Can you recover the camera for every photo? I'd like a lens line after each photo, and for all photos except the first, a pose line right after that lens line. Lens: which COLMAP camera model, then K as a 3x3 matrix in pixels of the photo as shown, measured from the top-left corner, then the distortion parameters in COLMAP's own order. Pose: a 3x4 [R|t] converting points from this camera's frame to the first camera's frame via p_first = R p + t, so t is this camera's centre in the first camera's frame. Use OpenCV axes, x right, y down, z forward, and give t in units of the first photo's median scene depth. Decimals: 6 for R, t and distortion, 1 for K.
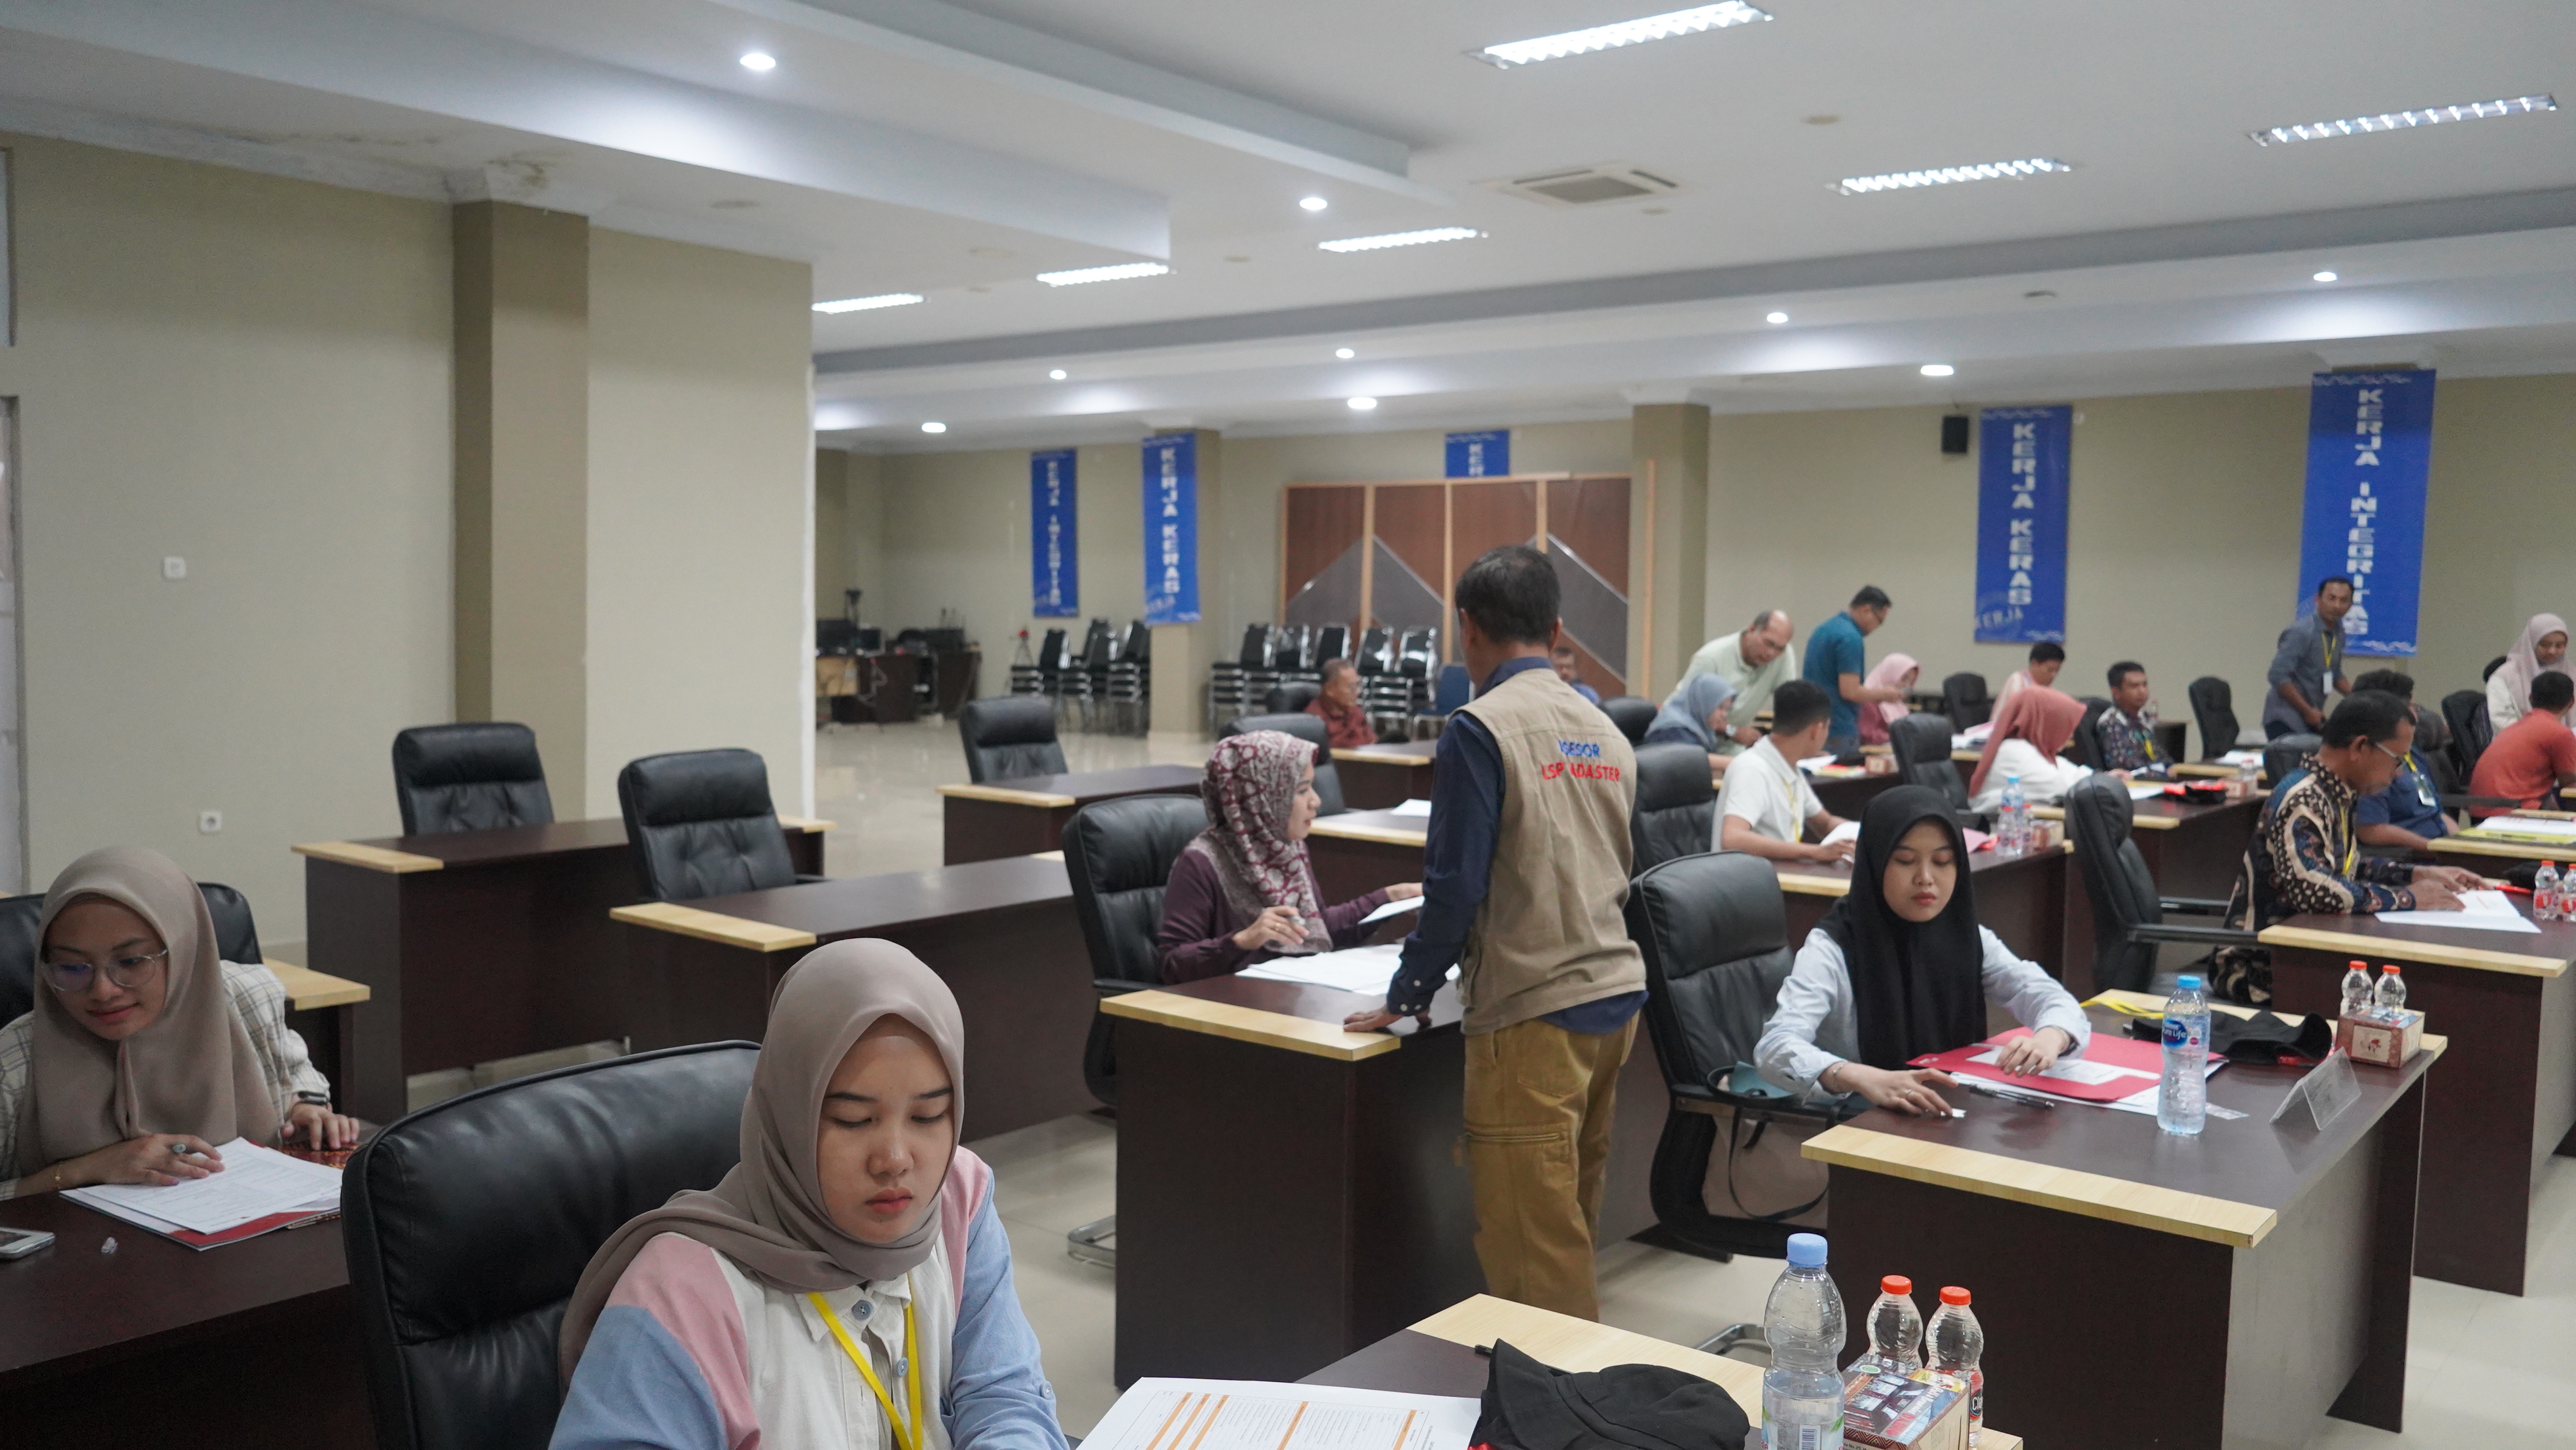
lens RADIAL K [[2006.0, 0, 1288.0], [0, 2006.0, 725.0], [0, 0, 1]] dist [-0.012032, 0.007068]
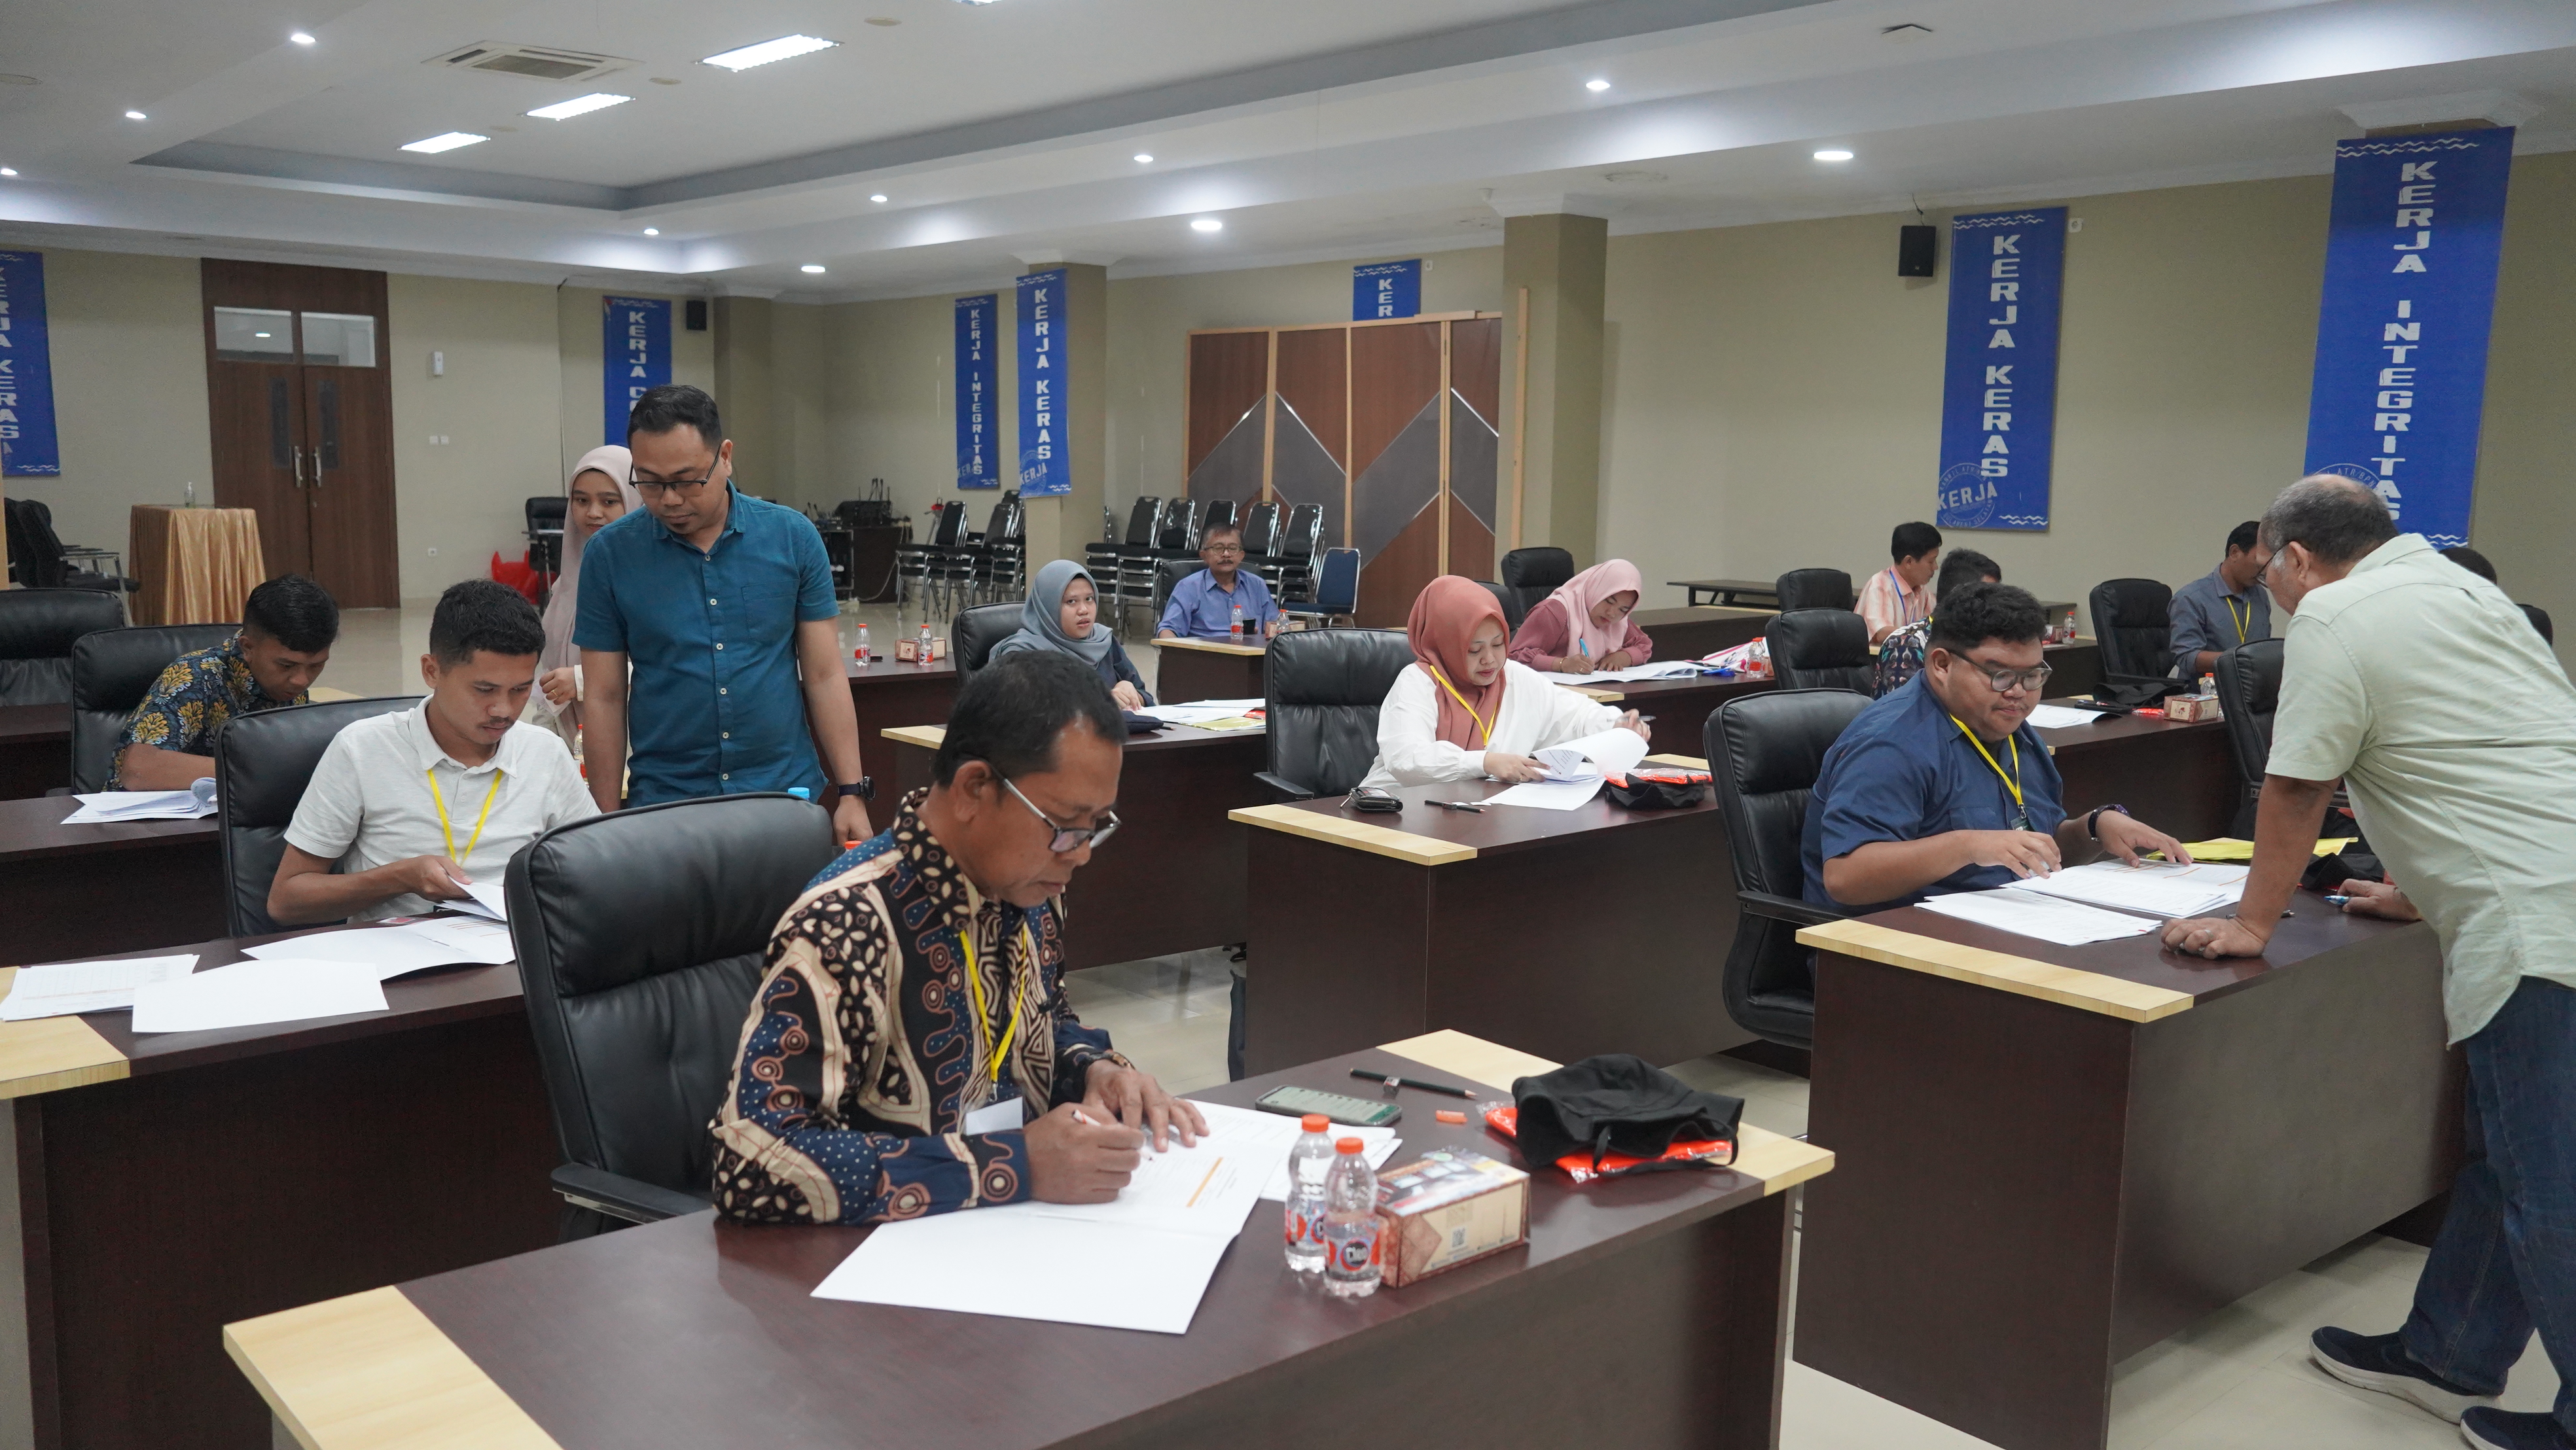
lens RADIAL K [[2014.1, 0, 1288.0], [0, 2014.1, 725.0], [0, 0, 1]] dist [-0.019146, 0.013473]
pose [[0.988409, 0.025678, -0.149628, 0.218217], [-0.016829, 0.998050, 0.060110, -0.008545], [0.150880, -0.056895, 0.986913, 0.209491]]
